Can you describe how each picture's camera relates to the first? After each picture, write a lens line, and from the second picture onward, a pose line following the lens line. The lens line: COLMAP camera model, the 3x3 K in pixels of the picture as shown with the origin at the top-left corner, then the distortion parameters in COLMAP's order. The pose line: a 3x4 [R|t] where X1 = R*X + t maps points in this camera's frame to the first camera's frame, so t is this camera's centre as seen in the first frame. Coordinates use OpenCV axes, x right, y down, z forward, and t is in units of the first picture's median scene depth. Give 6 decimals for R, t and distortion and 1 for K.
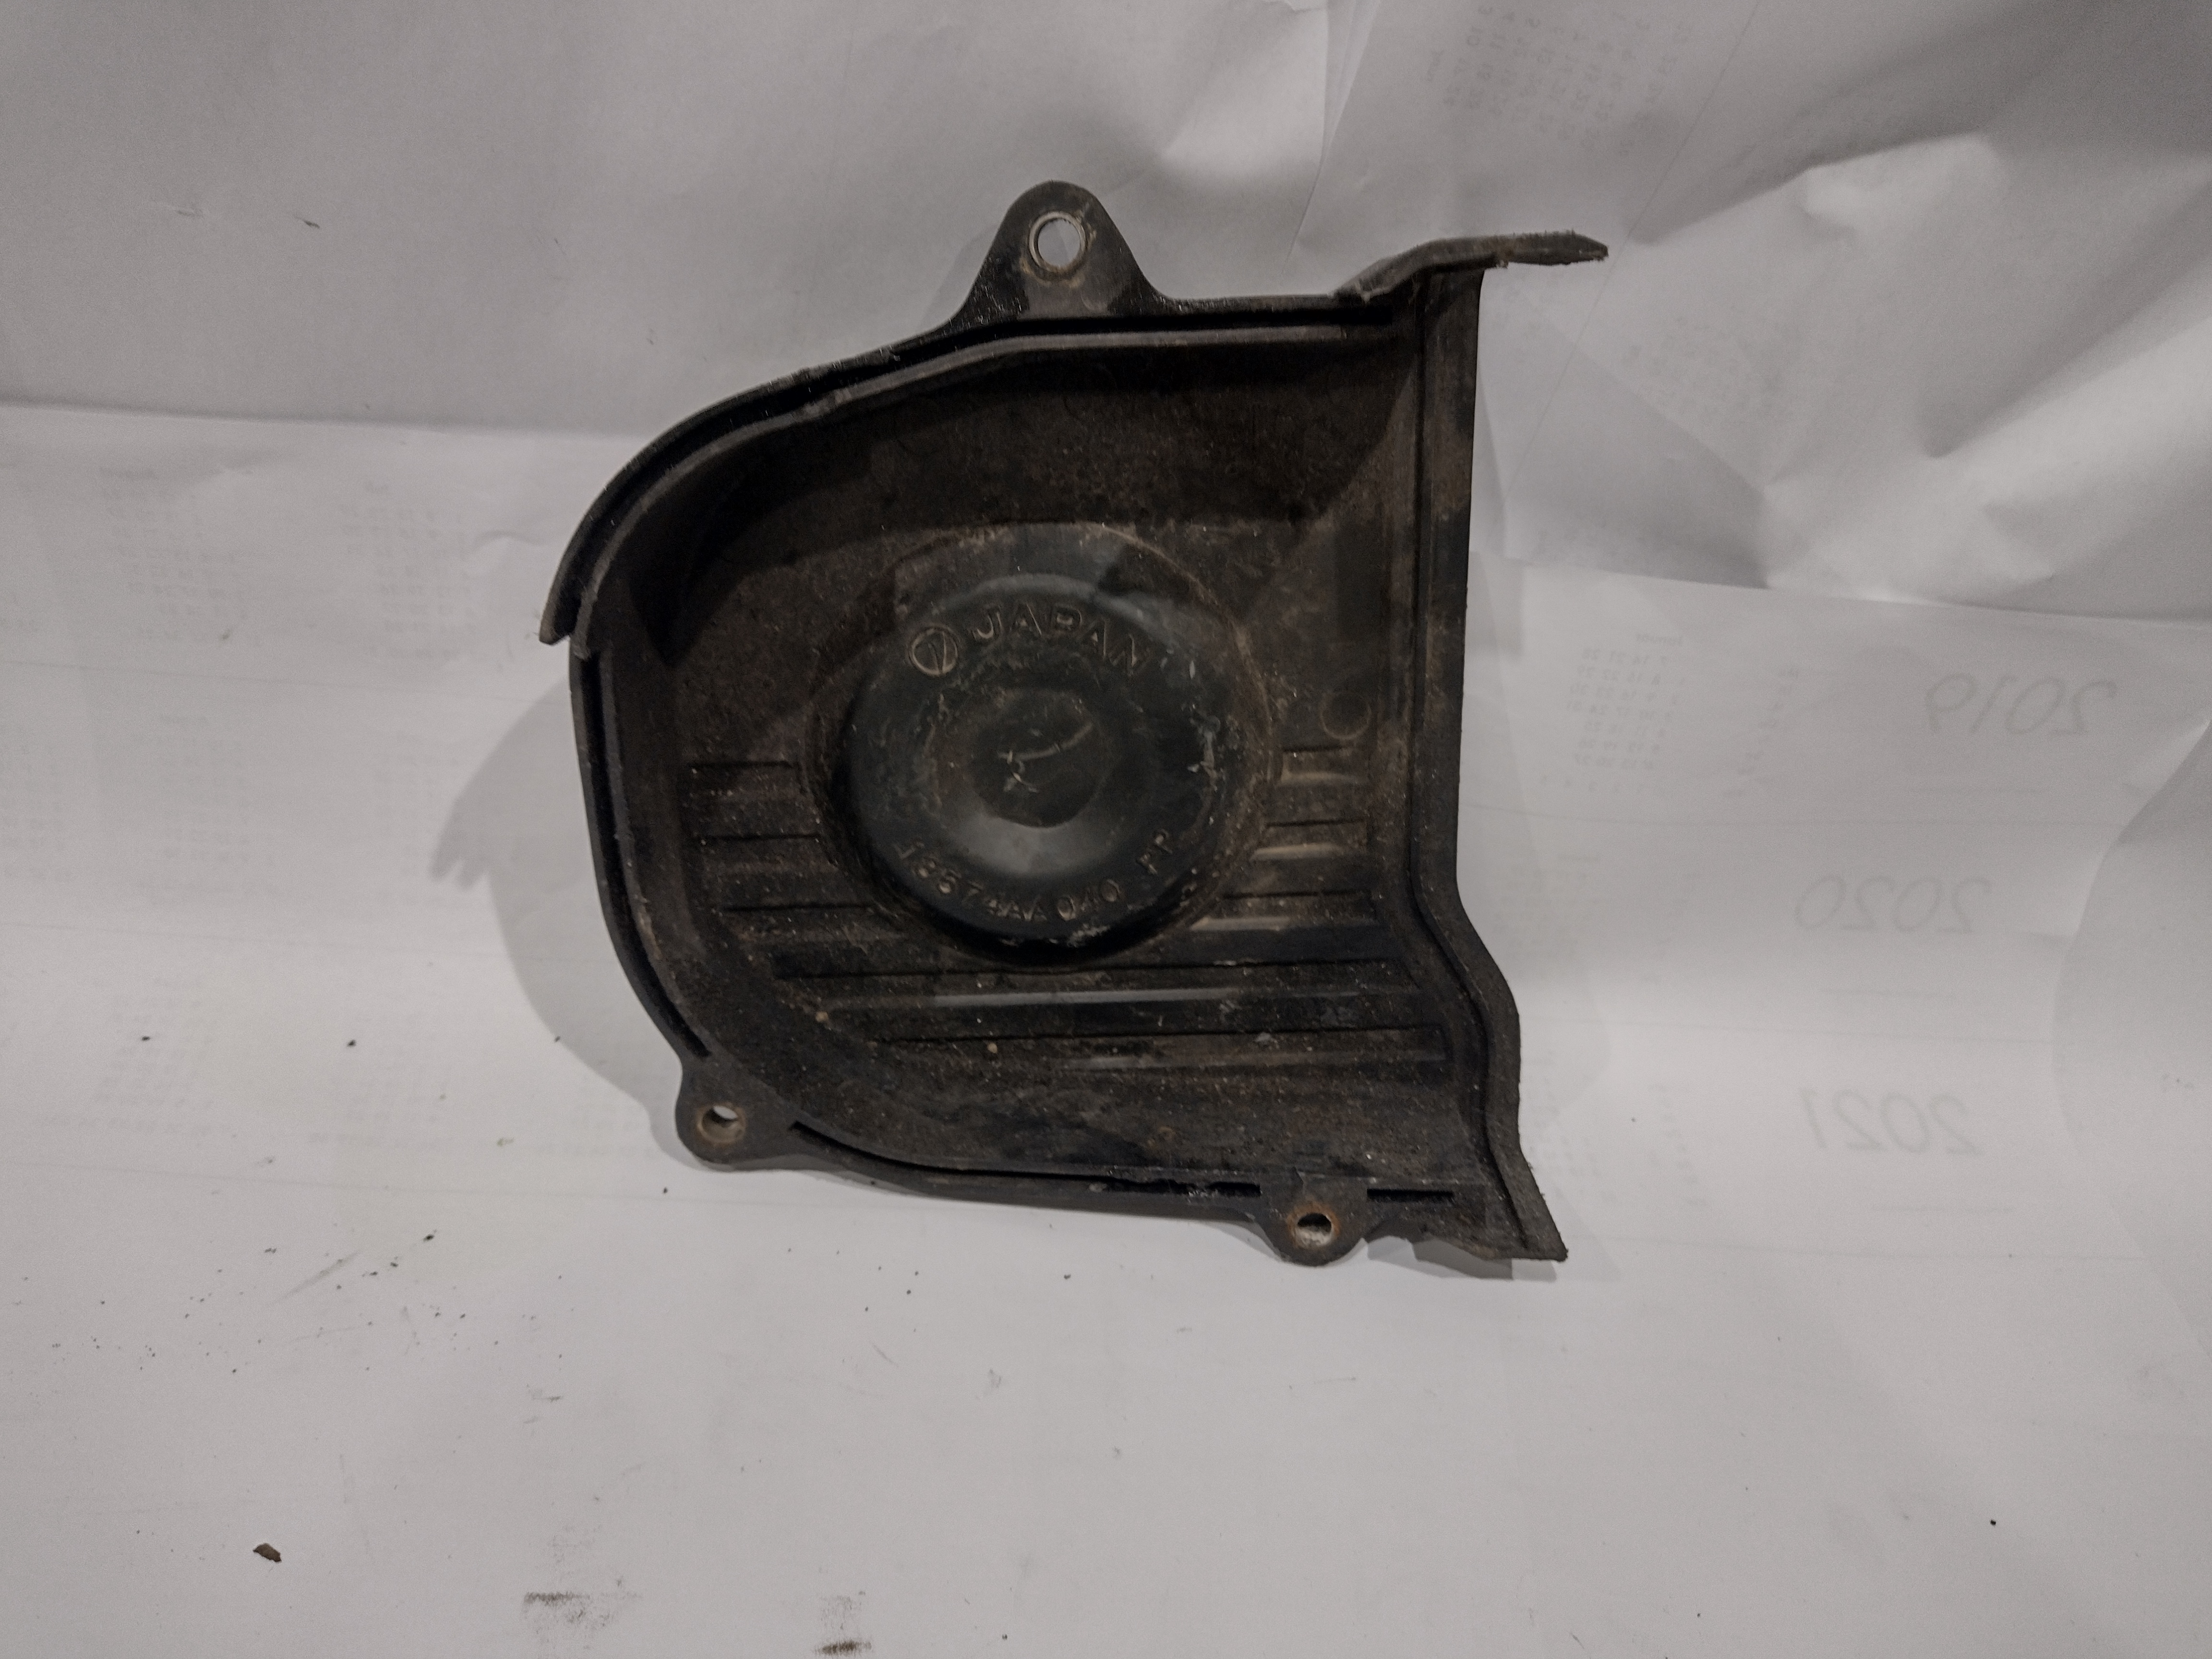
lens RADIAL K [[1676.4, 0, 1097.7], [0, 1676.4, 829.0], [0, 0, 1]] dist [0.085415, -0.211080]
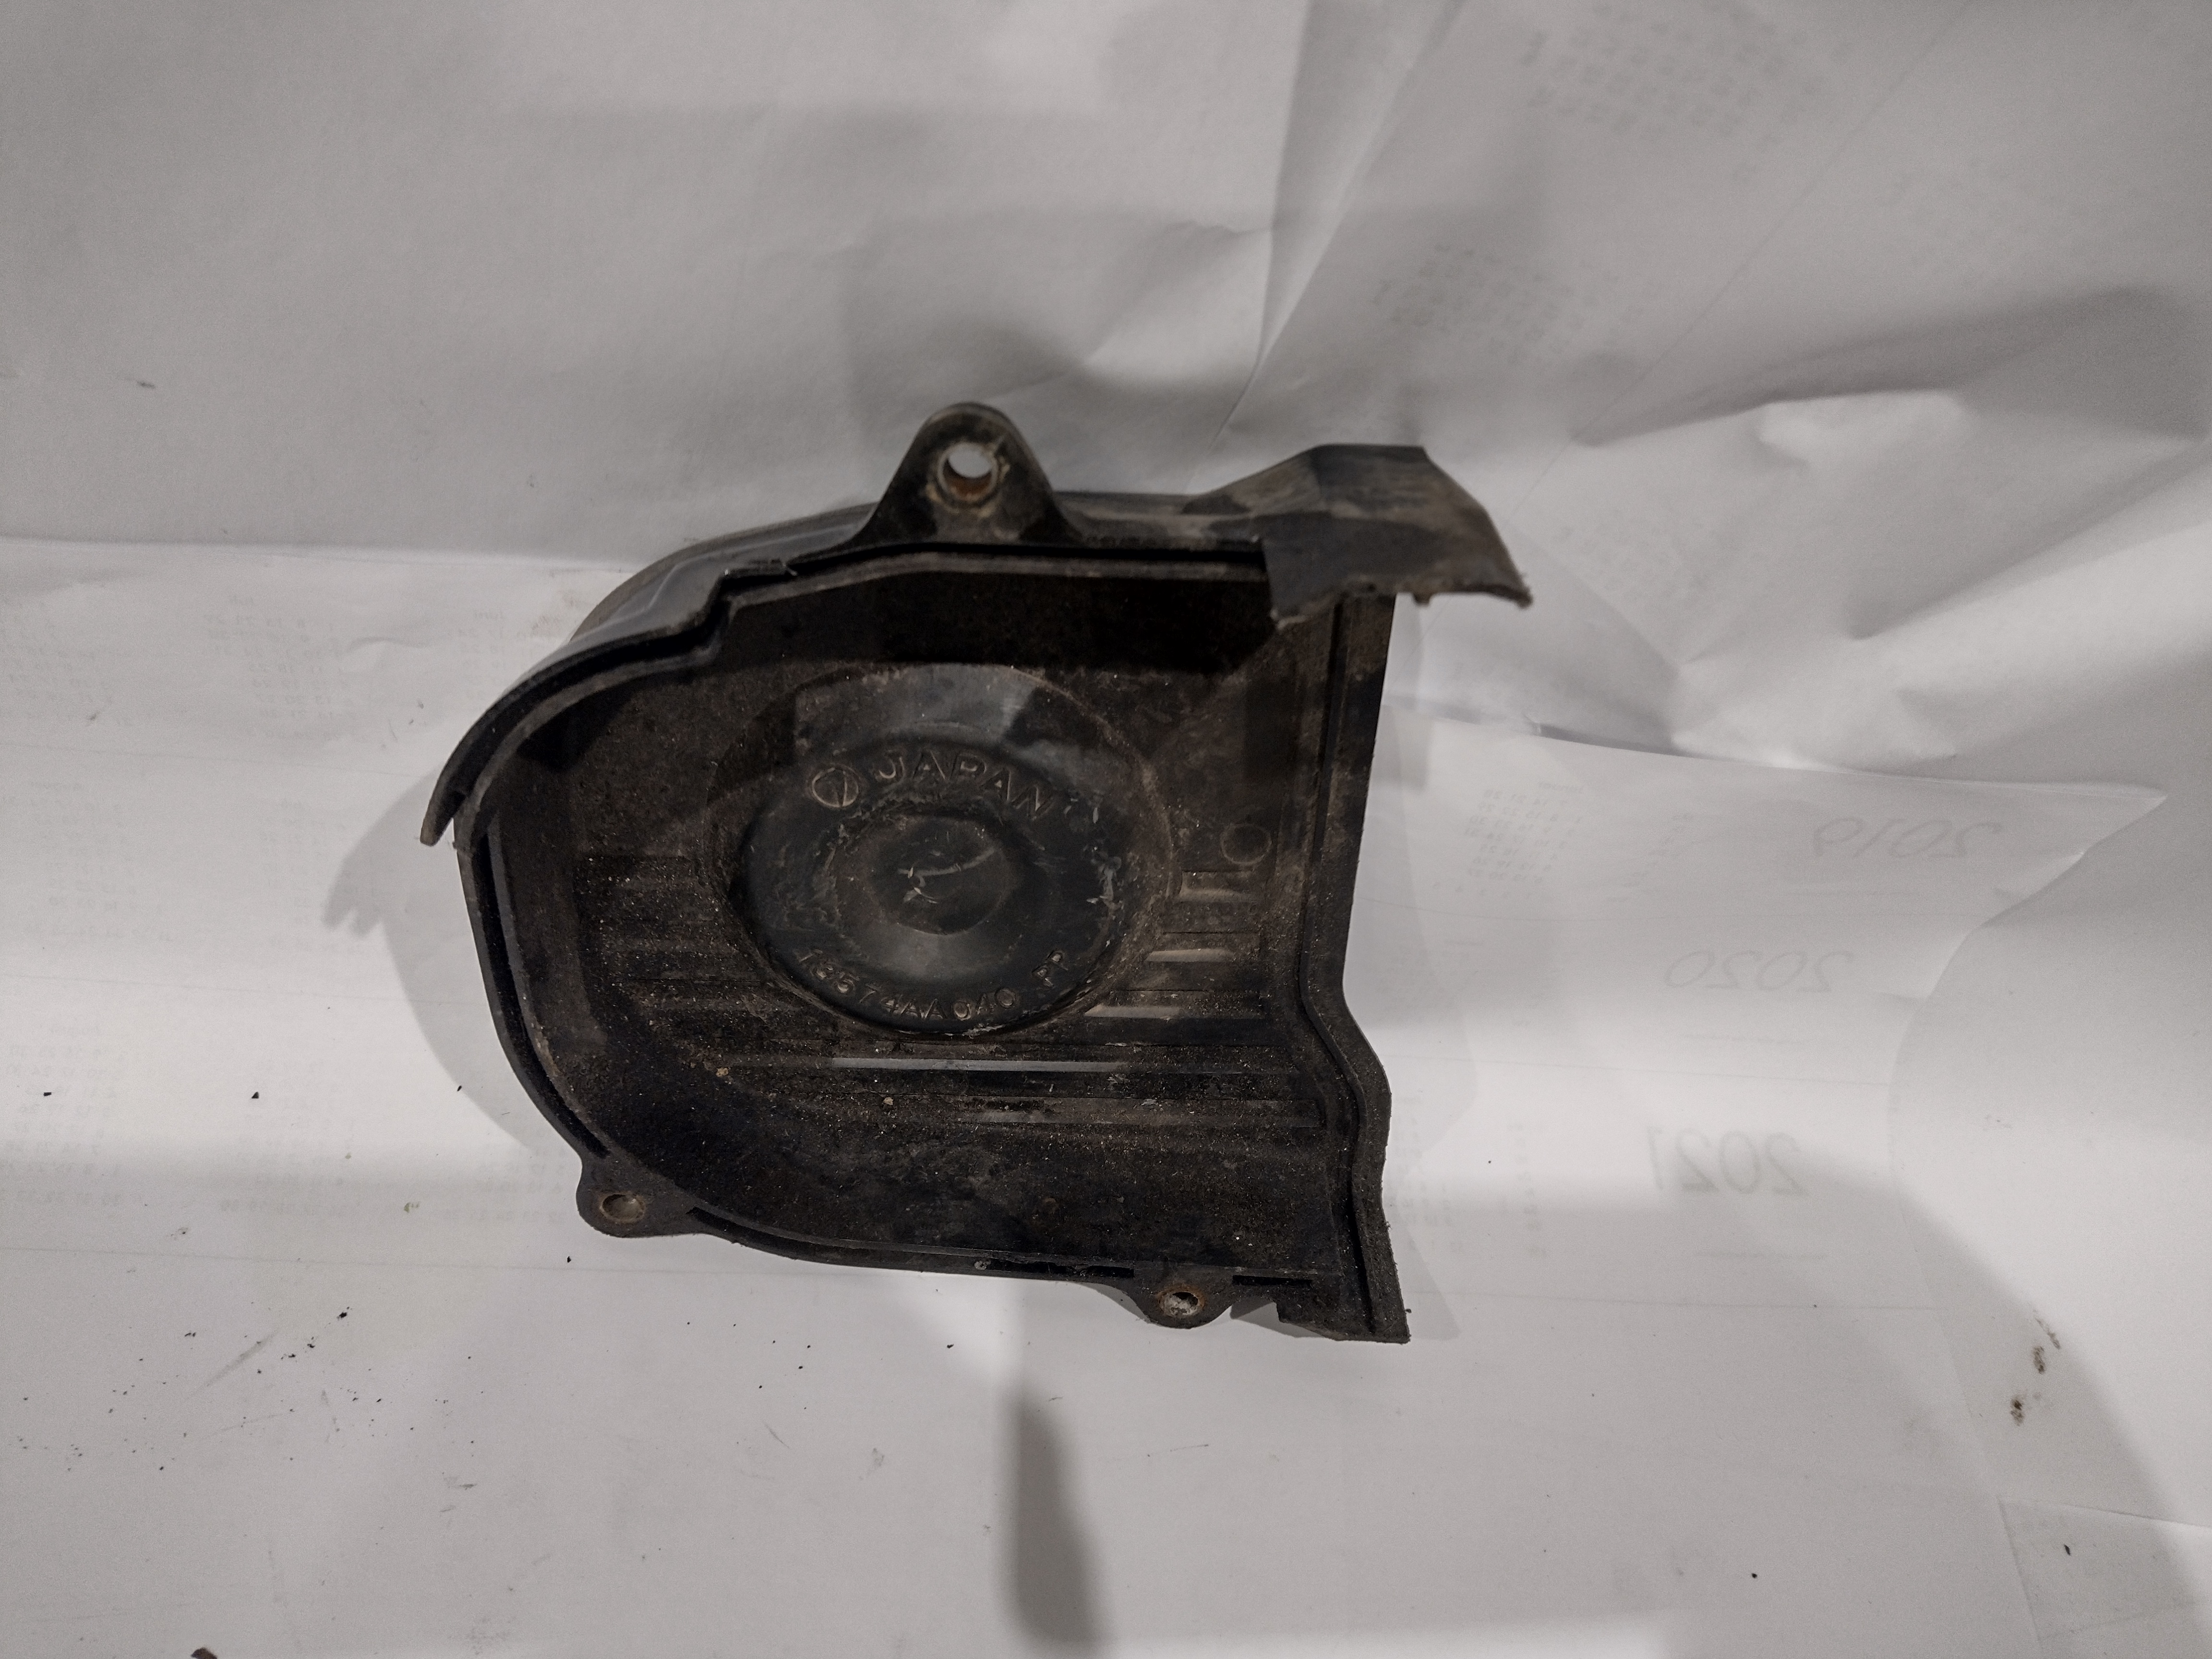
lens RADIAL K [[1664.1, 0, 1110.7], [0, 1664.1, 797.1], [0, 0, 1]] dist [0.079105, -0.138393]
pose [[0.997562, 0.043064, 0.054906, 0.010337], [-0.055107, 0.968884, 0.241304, -0.332540], [-0.042806, -0.243742, 0.968895, 0.041988]]
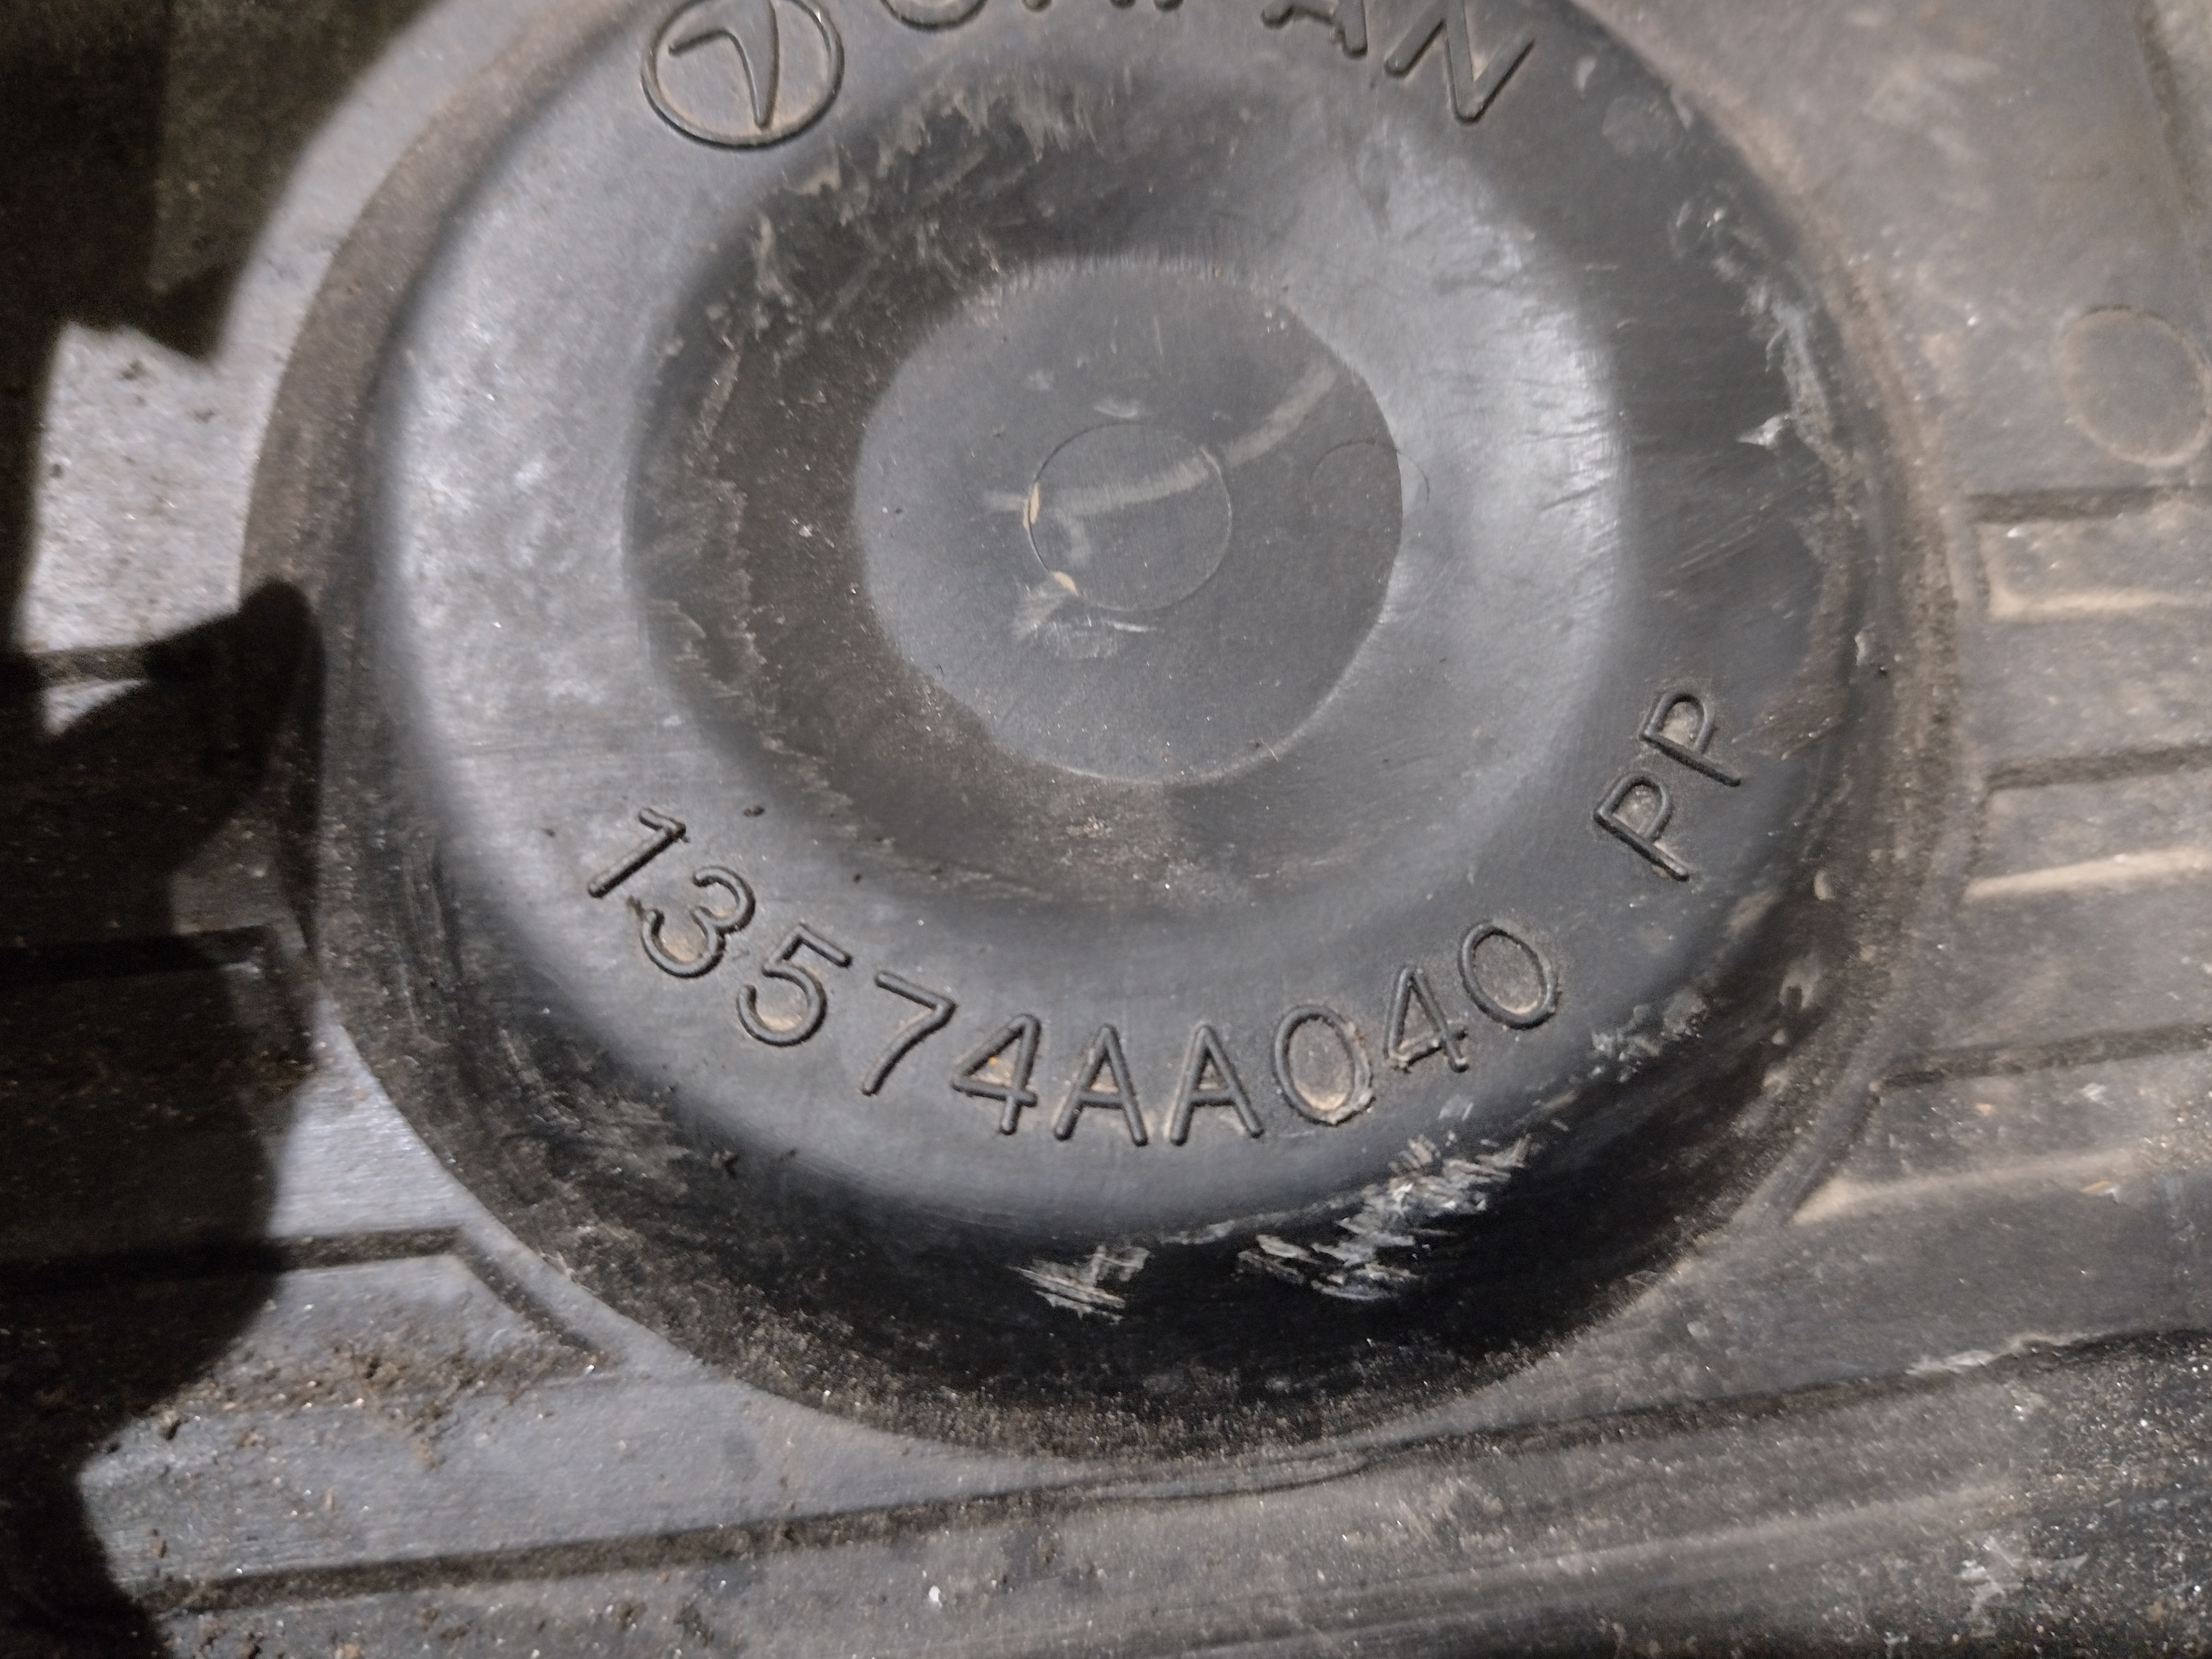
lens RADIAL K [[1676.4, 0, 1097.7], [0, 1676.4, 829.0], [0, 0, 1]] dist [0.085415, -0.211080]
pose [[0.993119, -0.049266, 0.106240, -0.072141], [0.098185, 0.844735, -0.526101, 0.136941], [-0.063826, 0.532912, 0.843760, 0.804024]]
